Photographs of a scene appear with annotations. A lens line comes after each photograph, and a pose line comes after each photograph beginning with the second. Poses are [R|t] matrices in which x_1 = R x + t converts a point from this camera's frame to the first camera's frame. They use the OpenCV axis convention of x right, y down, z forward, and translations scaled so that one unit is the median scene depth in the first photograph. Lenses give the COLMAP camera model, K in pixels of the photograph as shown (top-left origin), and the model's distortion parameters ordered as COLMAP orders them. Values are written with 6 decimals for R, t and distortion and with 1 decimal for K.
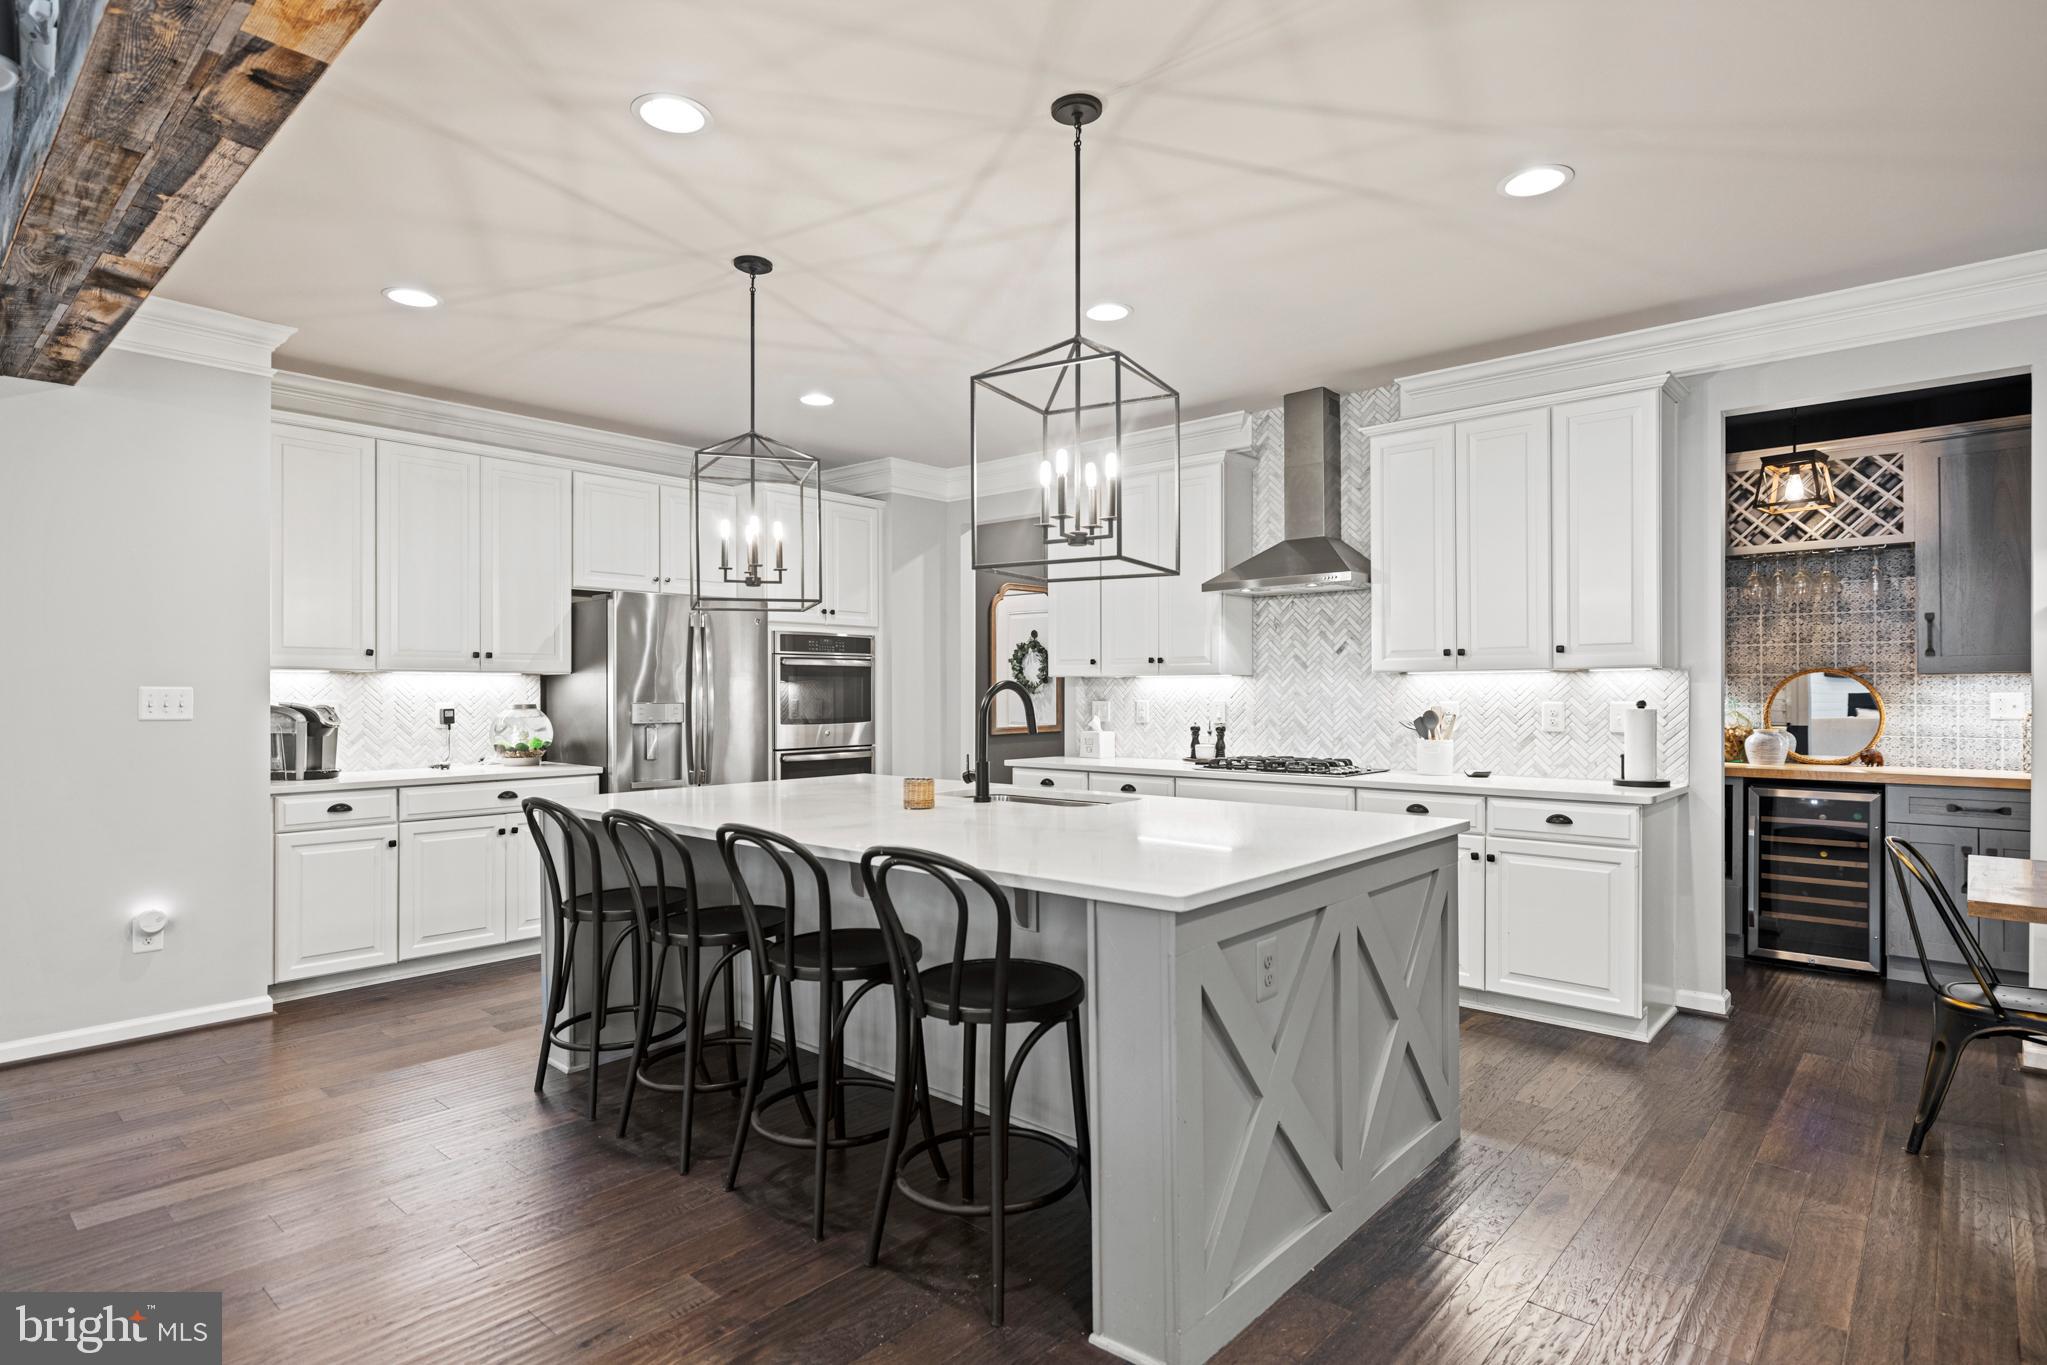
lens RADIAL K [[1064.8, 0, 1022.3], [0, 1064.8, 693.8], [0, 0, 1]] dist [0.000457, 0.000266]
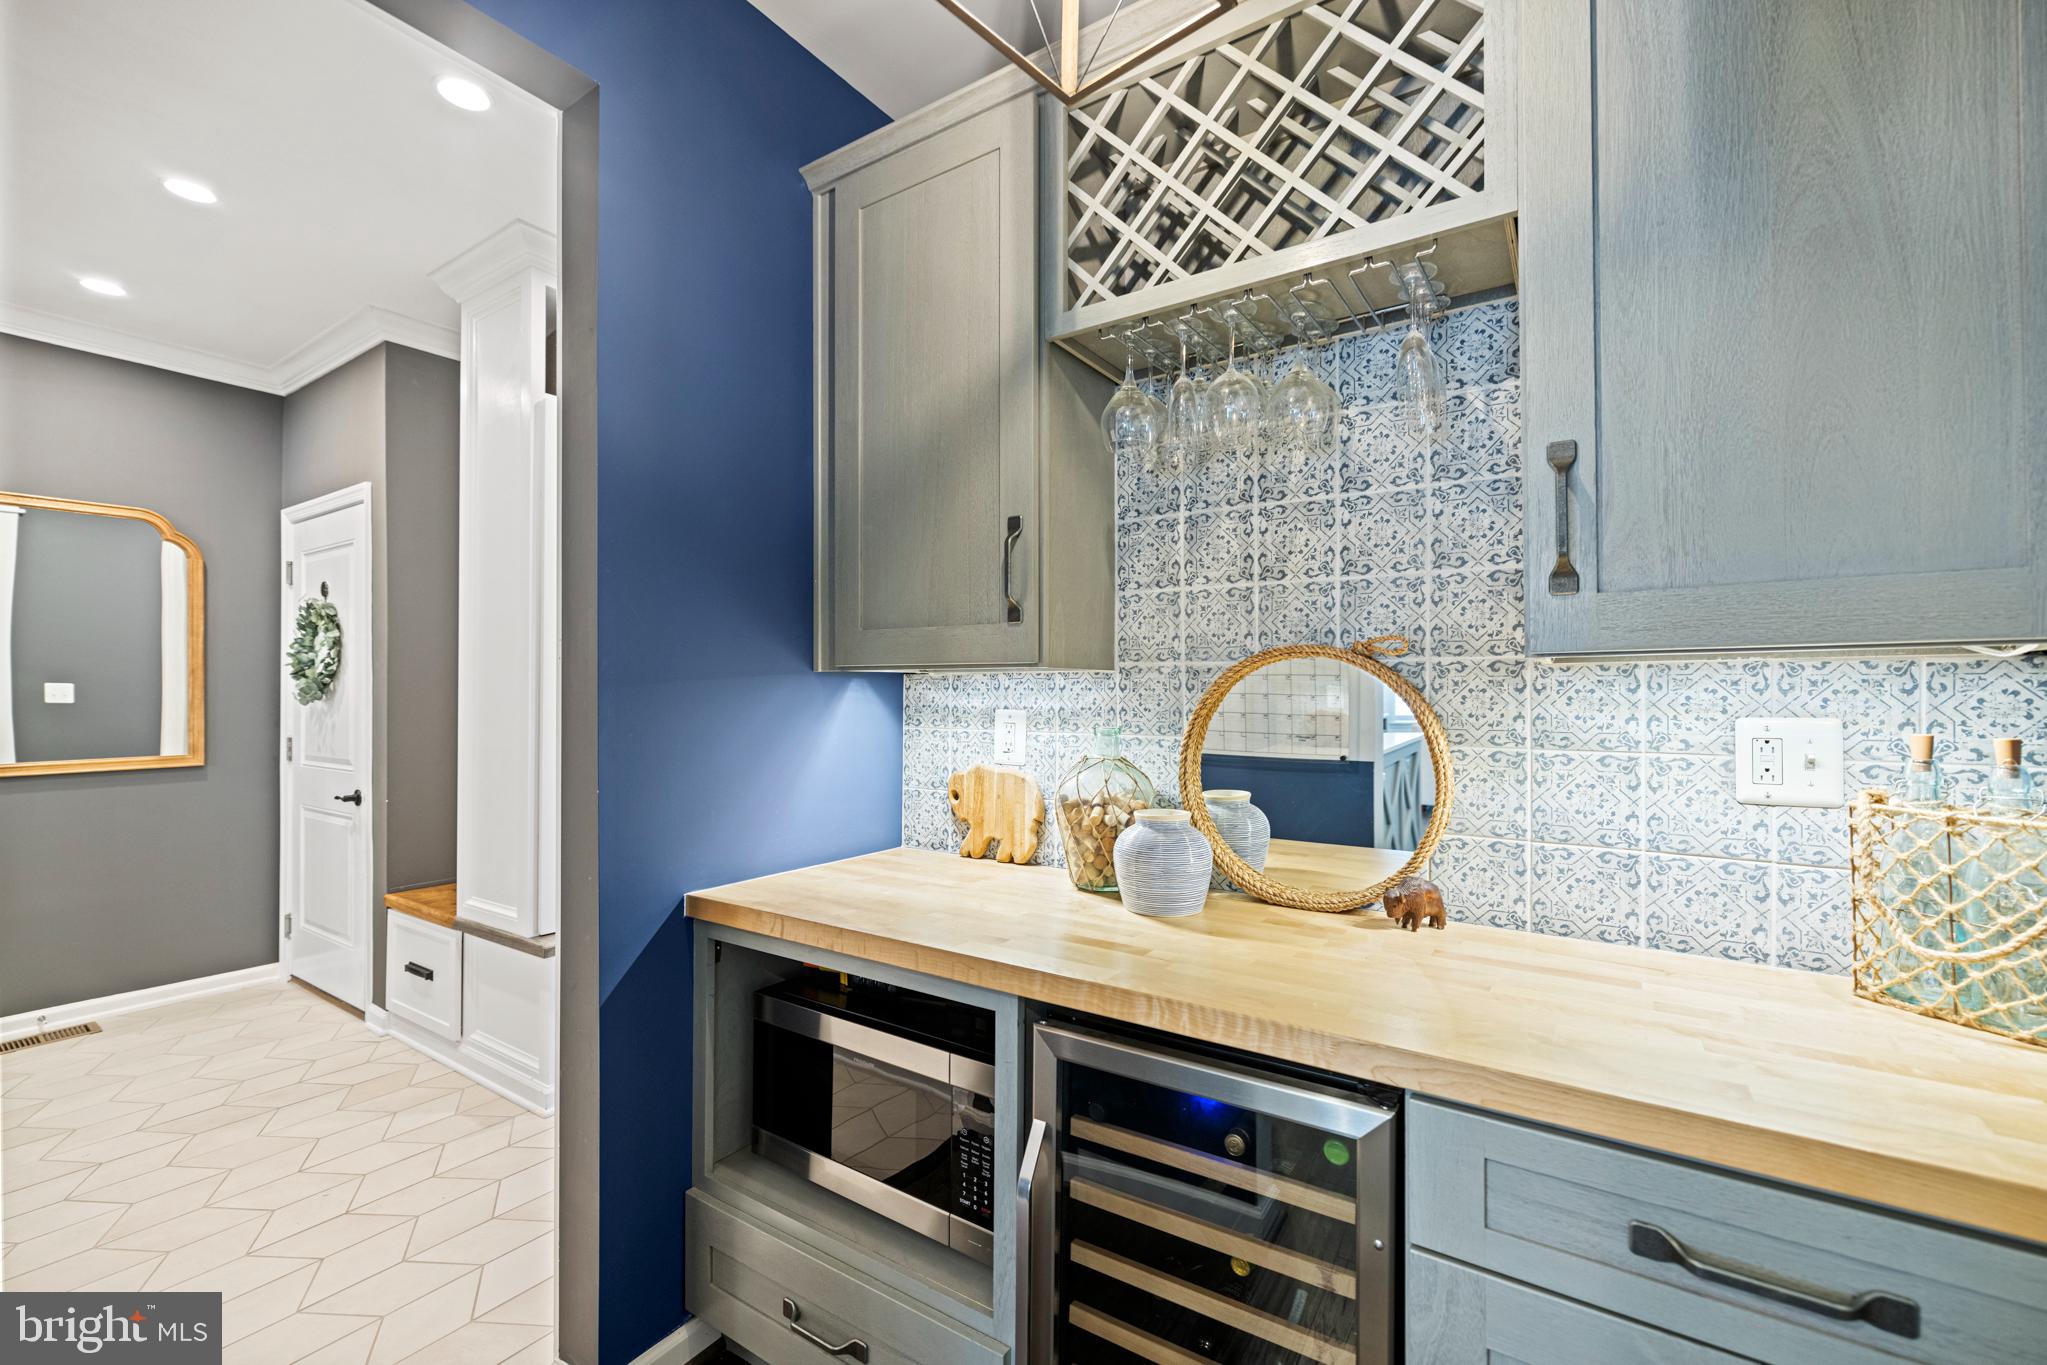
lens RADIAL K [[869.6, 0, 1021.5], [0, 869.6, 685.4], [0, 0, 1]] dist [0.002989, -0.000889]
pose [[0.990661, 0.003475, 0.136306, 0.675031], [-0.002368, 0.999963, -0.008277, -0.008175], [-0.136330, 0.007877, 0.990632, 0.787172]]
